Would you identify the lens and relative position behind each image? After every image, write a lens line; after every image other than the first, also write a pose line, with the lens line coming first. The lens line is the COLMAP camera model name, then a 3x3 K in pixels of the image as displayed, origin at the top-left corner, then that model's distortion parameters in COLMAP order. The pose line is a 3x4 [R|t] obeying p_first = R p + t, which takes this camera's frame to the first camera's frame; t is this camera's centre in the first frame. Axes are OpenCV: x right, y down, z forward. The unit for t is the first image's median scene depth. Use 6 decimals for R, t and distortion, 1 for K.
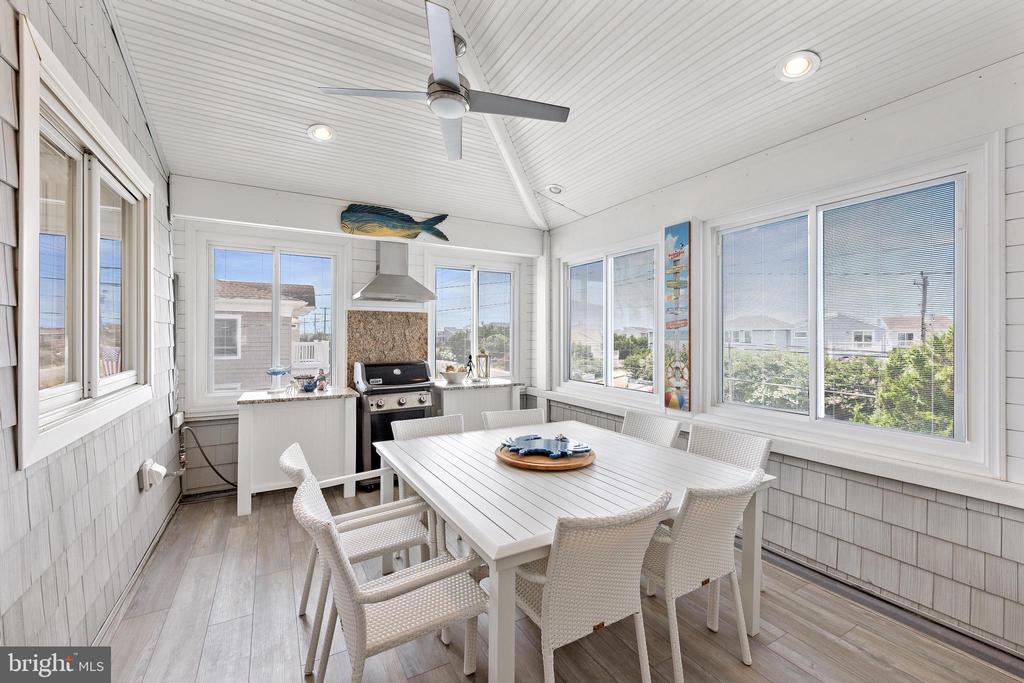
lens RADIAL K [[426.9, 0, 514.2], [0, 426.9, 337.5], [0, 0, 1]] dist [0.000926, 0.000201]
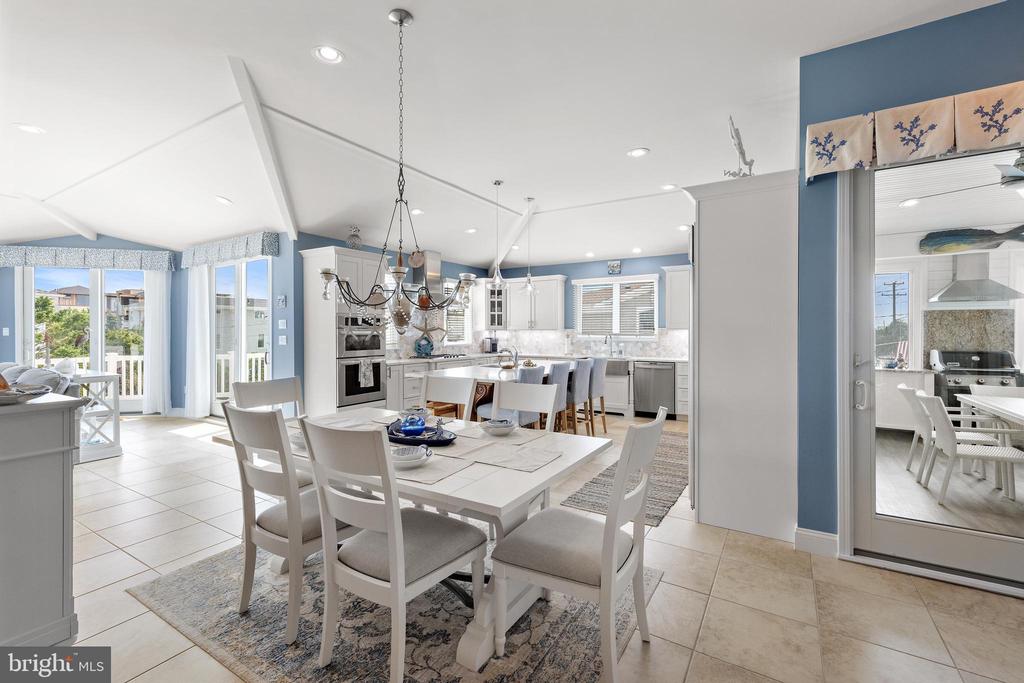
lens RADIAL K [[446.7, 0, 511.8], [0, 446.7, 335.0], [0, 0, 1]] dist [0.000660, 0.000124]
pose [[0.477214, 0.001821, -0.878785, 0.224066], [-0.001894, 0.999998, 0.001044, 0.012871], [0.878785, 0.001166, 0.477216, -0.805529]]
